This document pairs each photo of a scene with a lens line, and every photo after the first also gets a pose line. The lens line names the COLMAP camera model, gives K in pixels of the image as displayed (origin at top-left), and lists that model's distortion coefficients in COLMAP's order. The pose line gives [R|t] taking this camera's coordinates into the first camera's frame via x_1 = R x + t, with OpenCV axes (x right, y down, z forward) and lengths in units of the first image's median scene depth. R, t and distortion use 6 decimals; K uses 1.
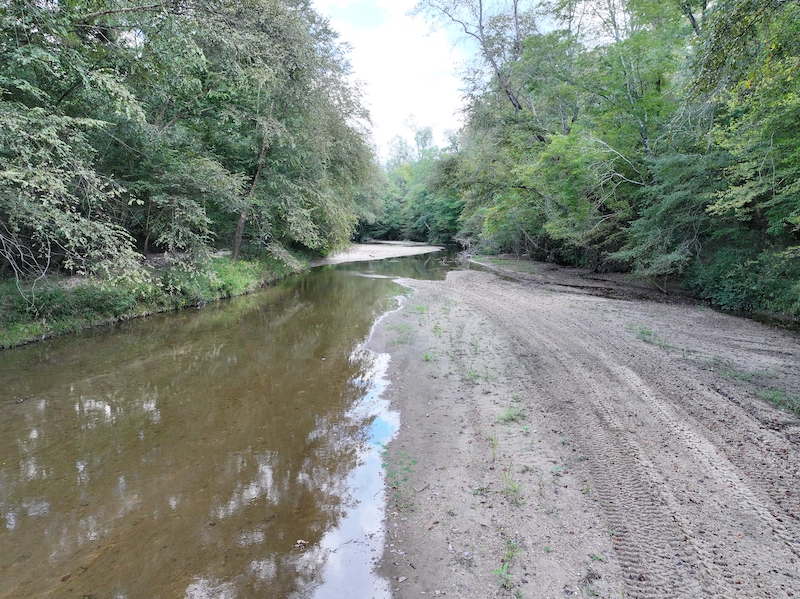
lens RADIAL K [[563.0, 0, 398.9], [0, 563.0, 298.7], [0, 0, 1]] dist [-0.004495, 0.017118]
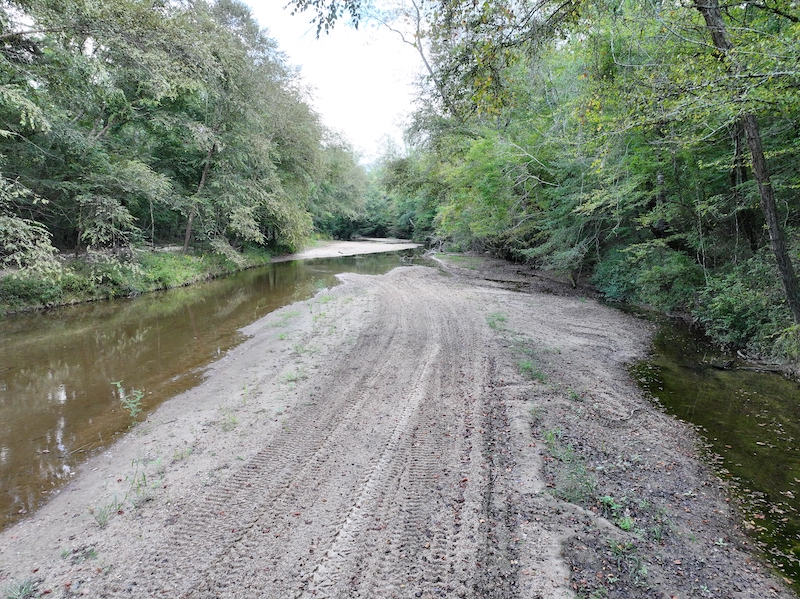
lens RADIAL K [[563.0, 0, 401.3], [0, 563.0, 299.1], [0, 0, 1]] dist [-0.004495, 0.017118]
pose [[0.999985, 0.005154, 0.001944, 0.141362], [-0.005164, 0.999973, 0.005214, 0.009015], [-0.001917, -0.005224, 0.999985, -0.078423]]
